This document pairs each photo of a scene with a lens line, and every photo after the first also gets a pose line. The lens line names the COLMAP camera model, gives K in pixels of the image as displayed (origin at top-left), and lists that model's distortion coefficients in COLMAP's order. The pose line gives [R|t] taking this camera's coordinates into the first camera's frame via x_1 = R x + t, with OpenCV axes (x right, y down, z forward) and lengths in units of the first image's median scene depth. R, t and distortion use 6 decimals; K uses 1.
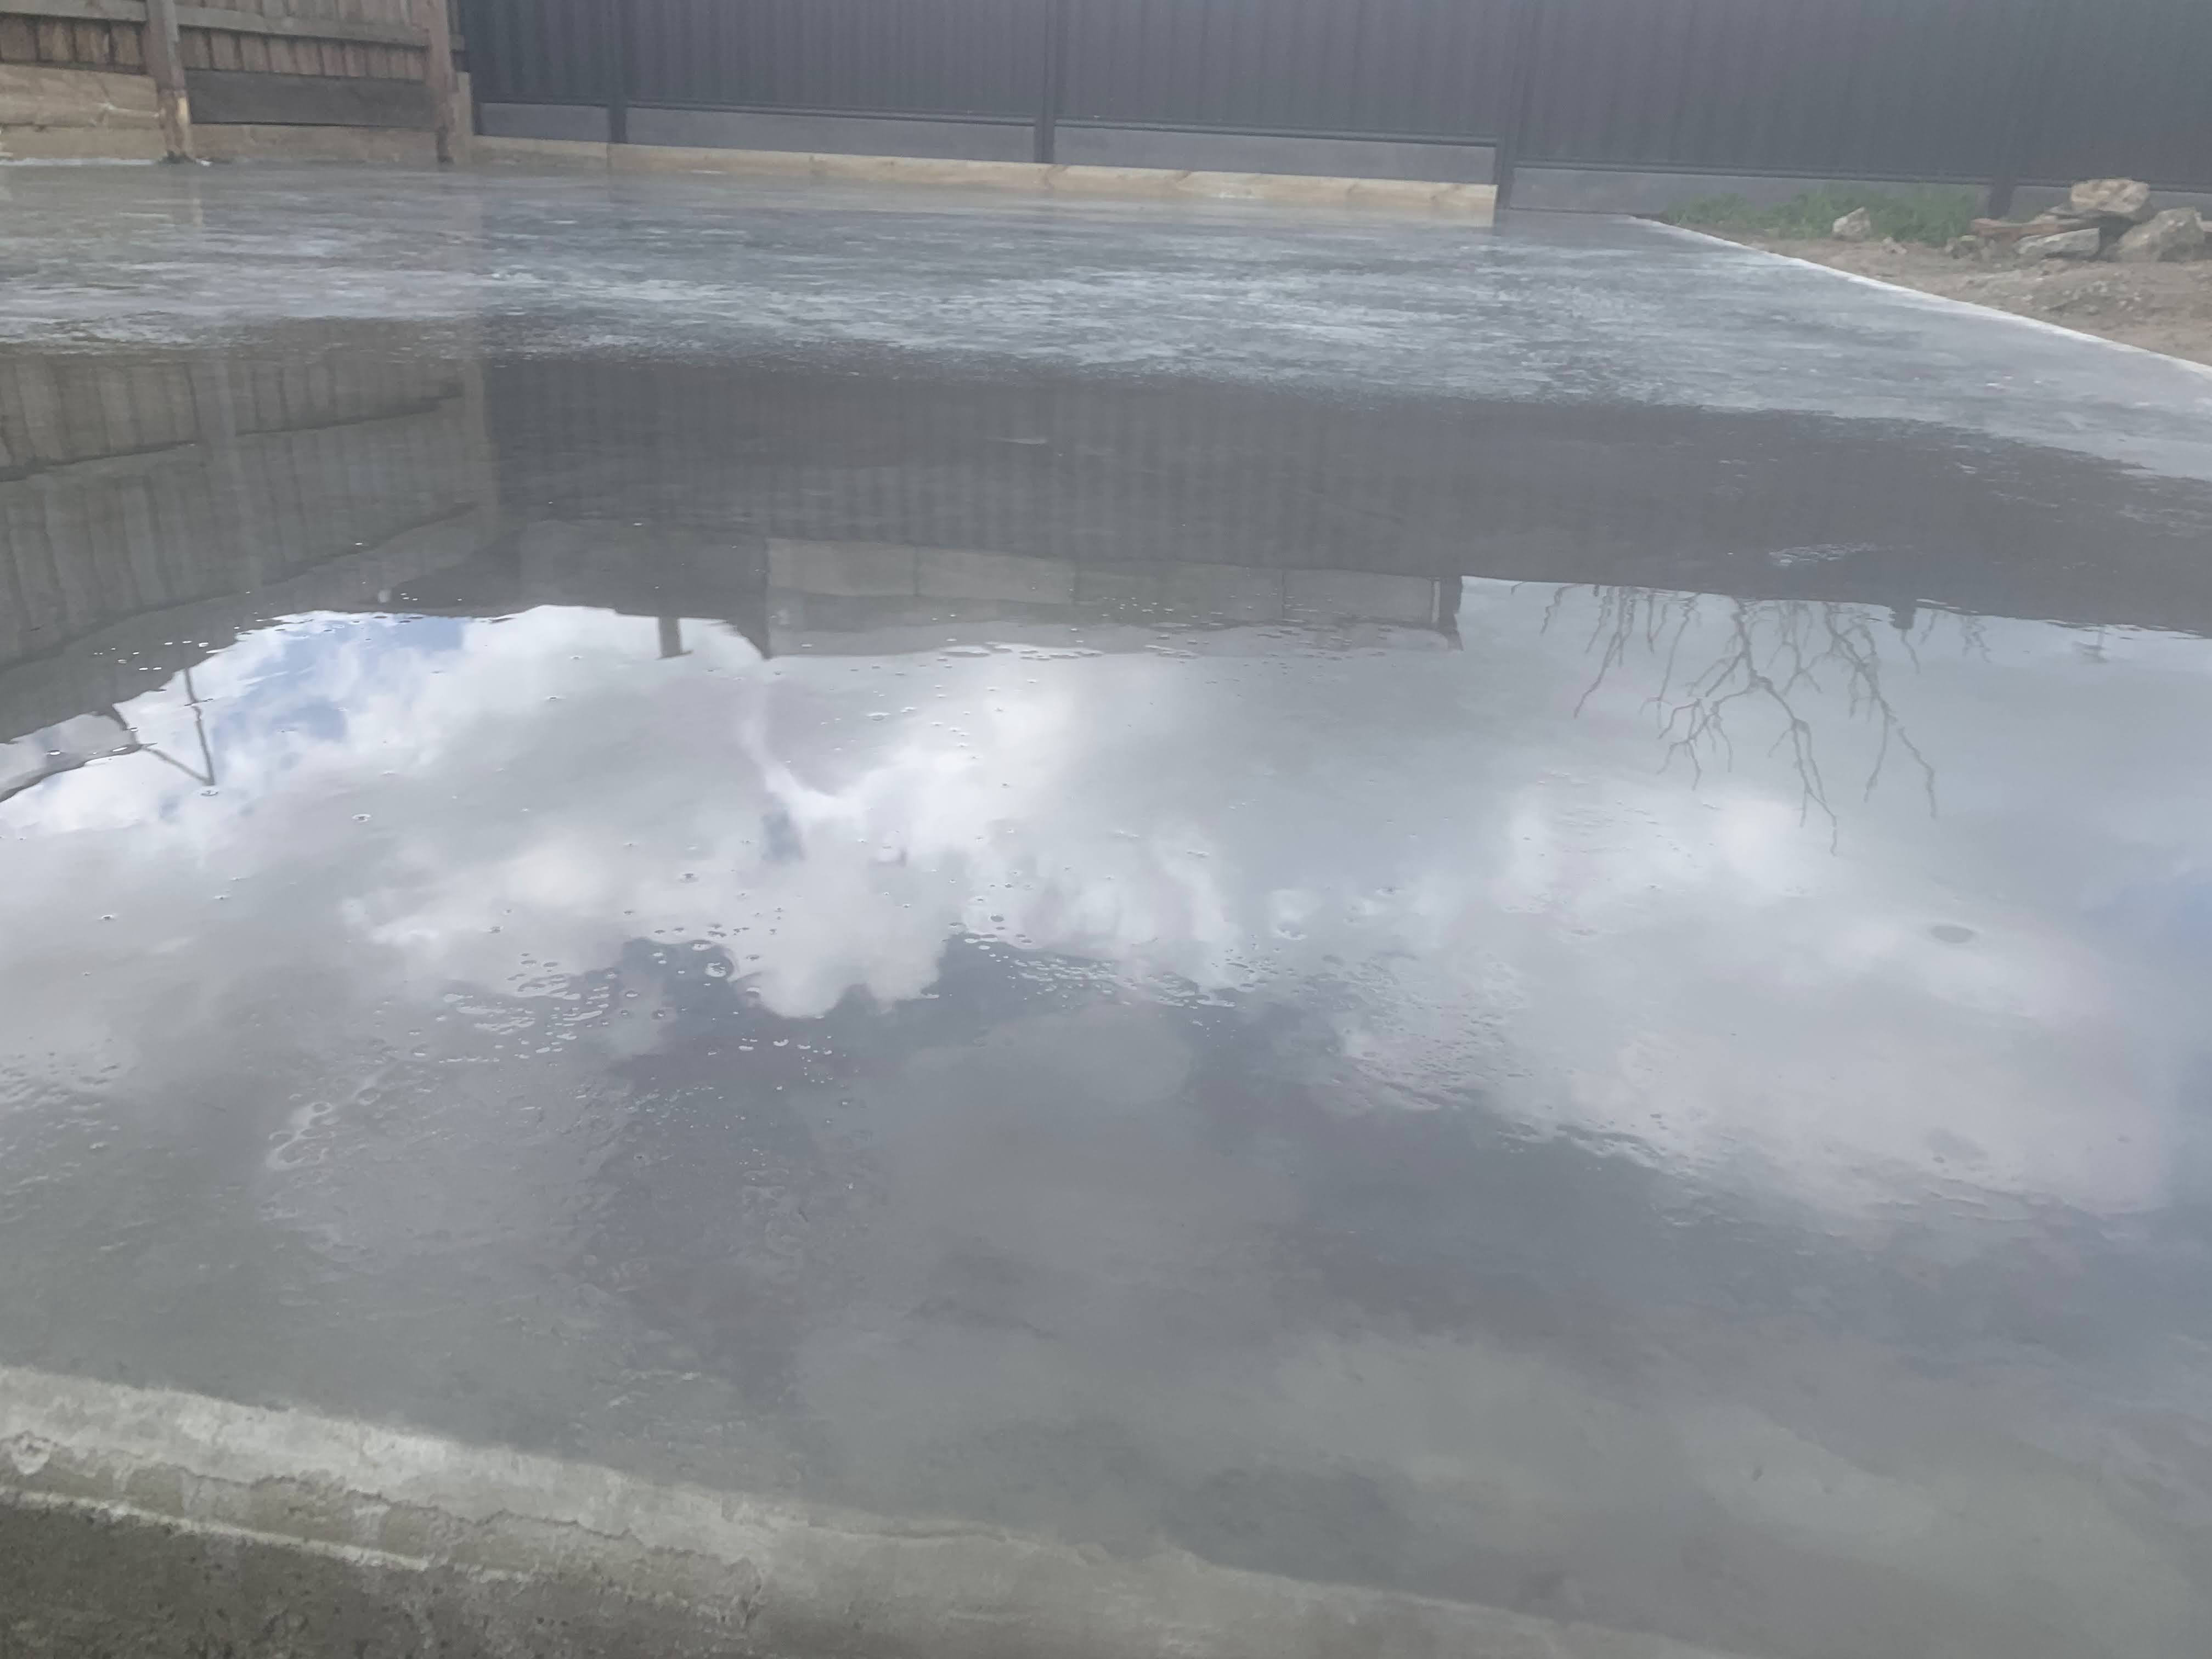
lens RADIAL K [[1683.7, 0, 1061.0], [0, 1683.7, 828.2], [0, 0, 1]] dist [0.001819, -0.004187]
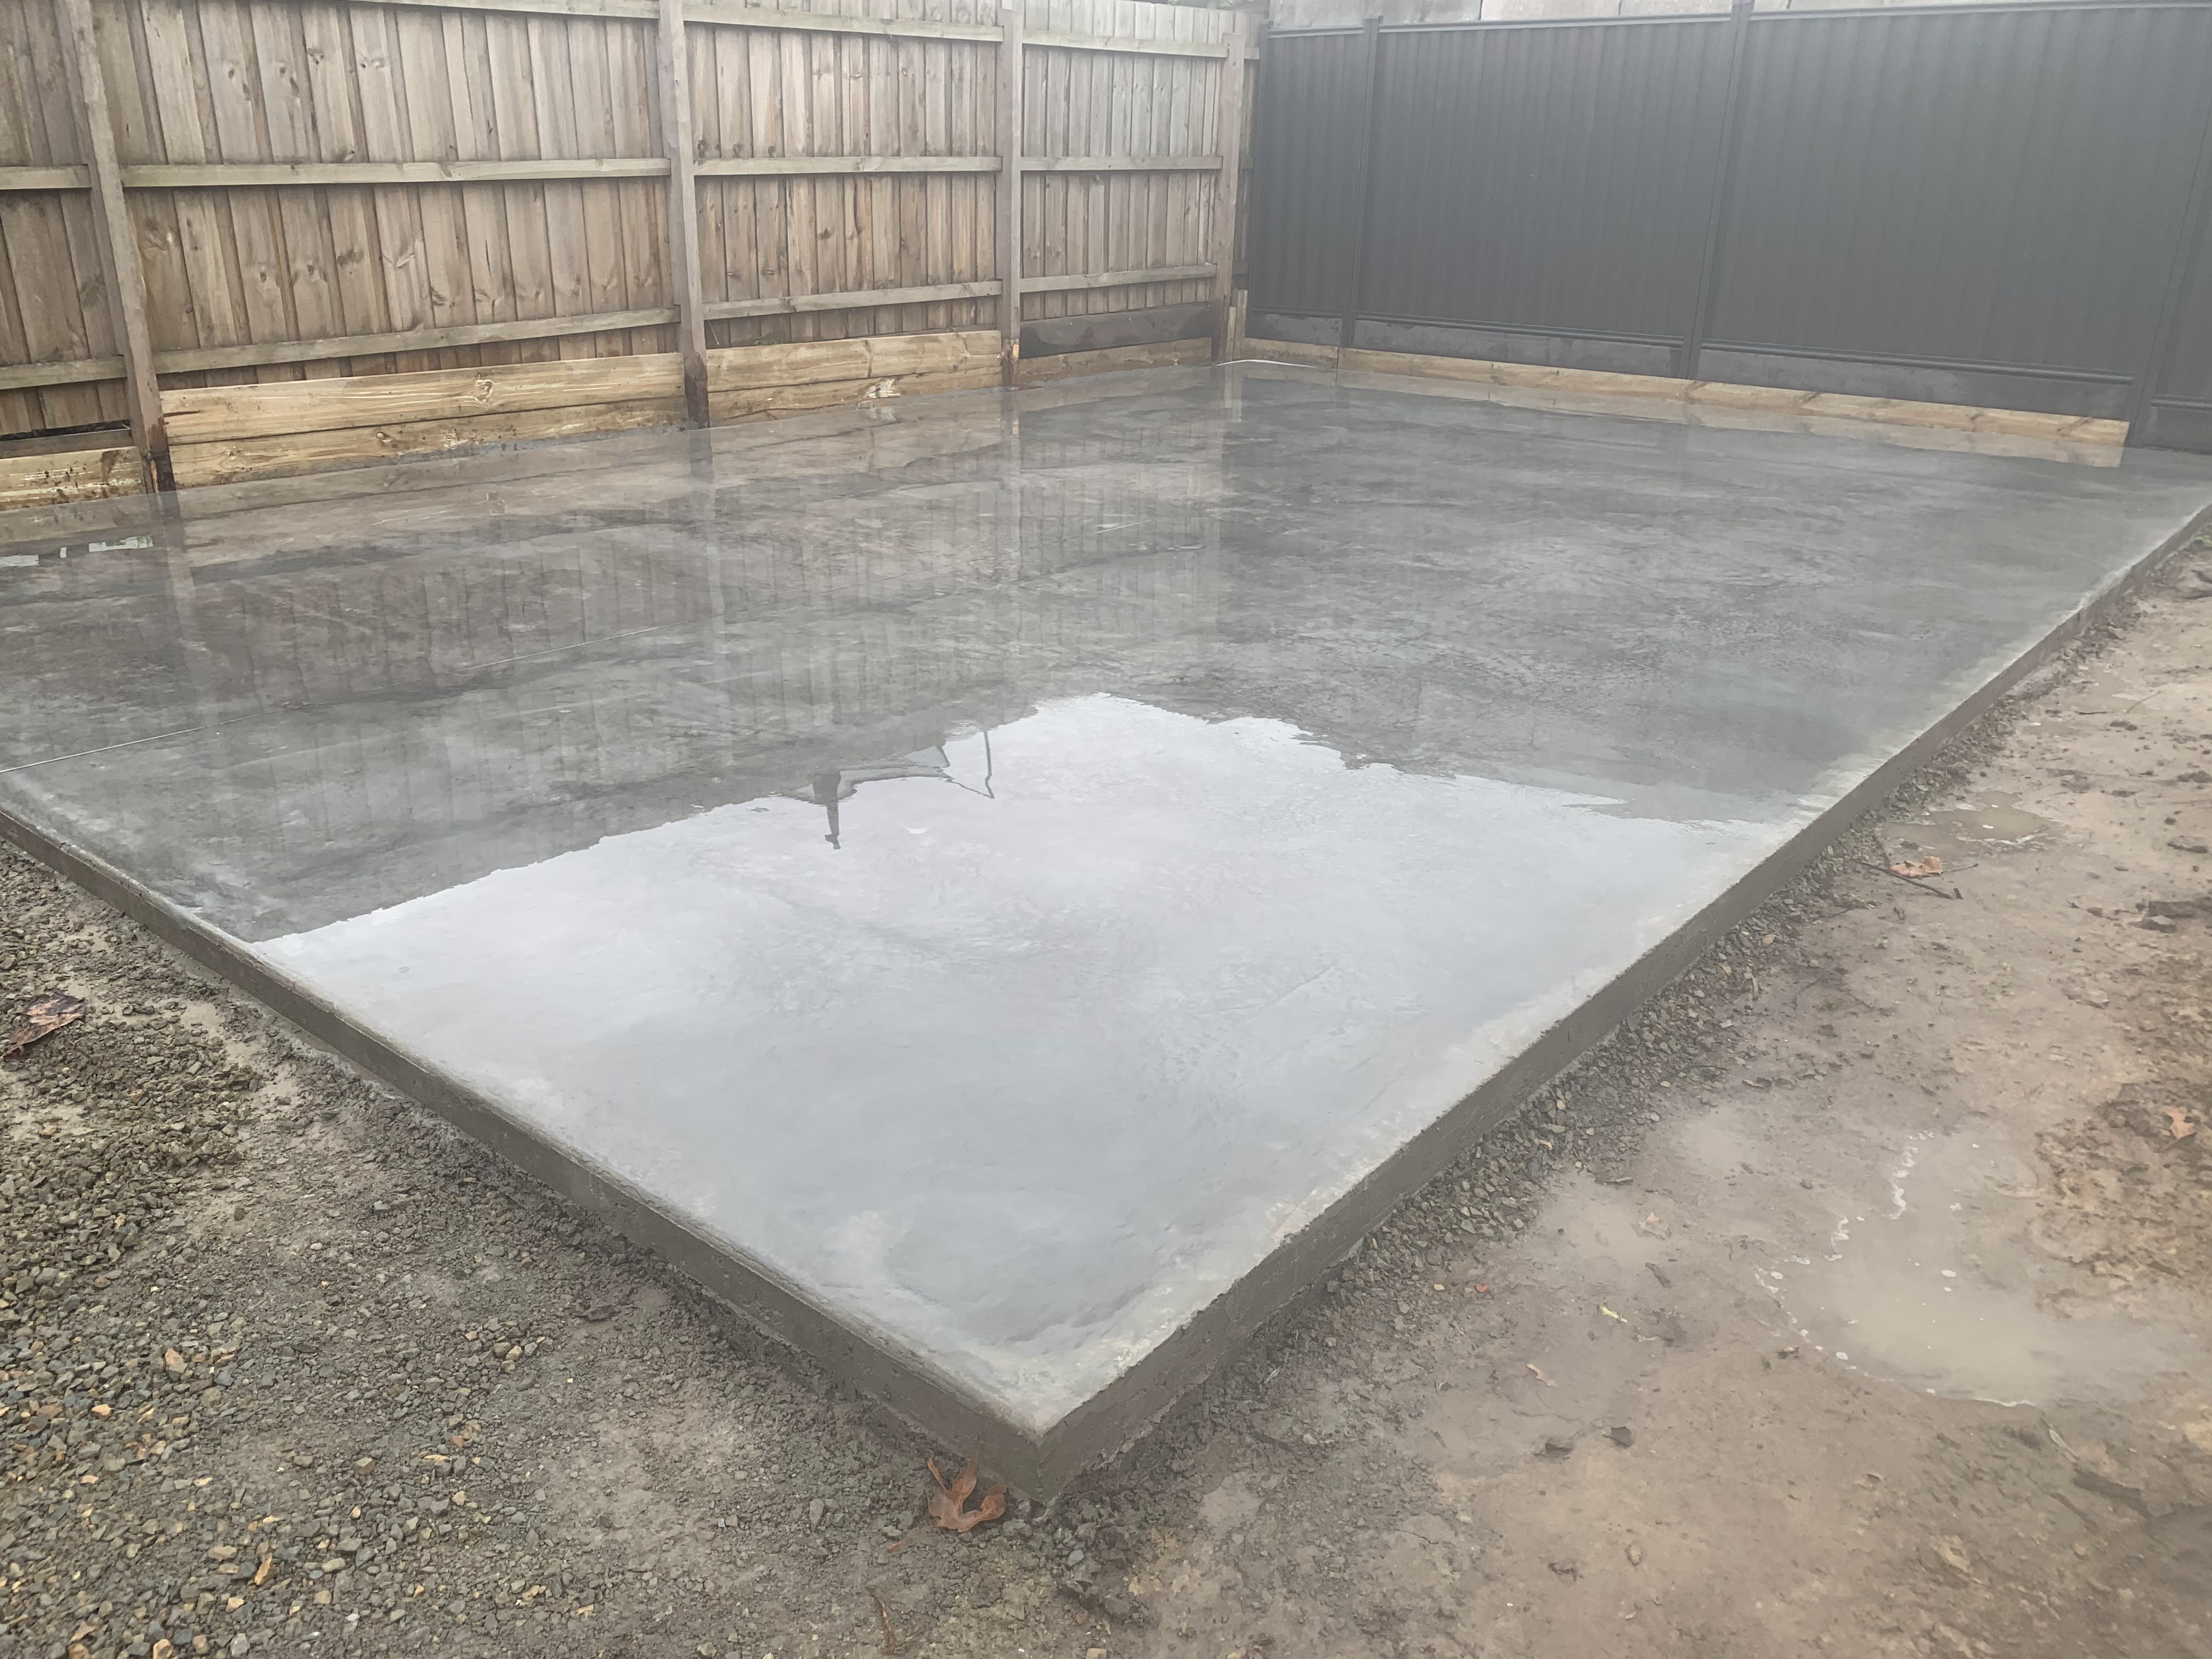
lens RADIAL K [[1666.3, 0, 1096.8], [0, 1666.3, 818.9], [0, 0, 1]] dist [0.031508, -0.038326]
pose [[0.873120, 0.157855, -0.461242, 0.238469], [-0.169458, 0.985400, 0.016462, -0.057425], [0.457106, 0.063788, 0.887122, -0.196516]]
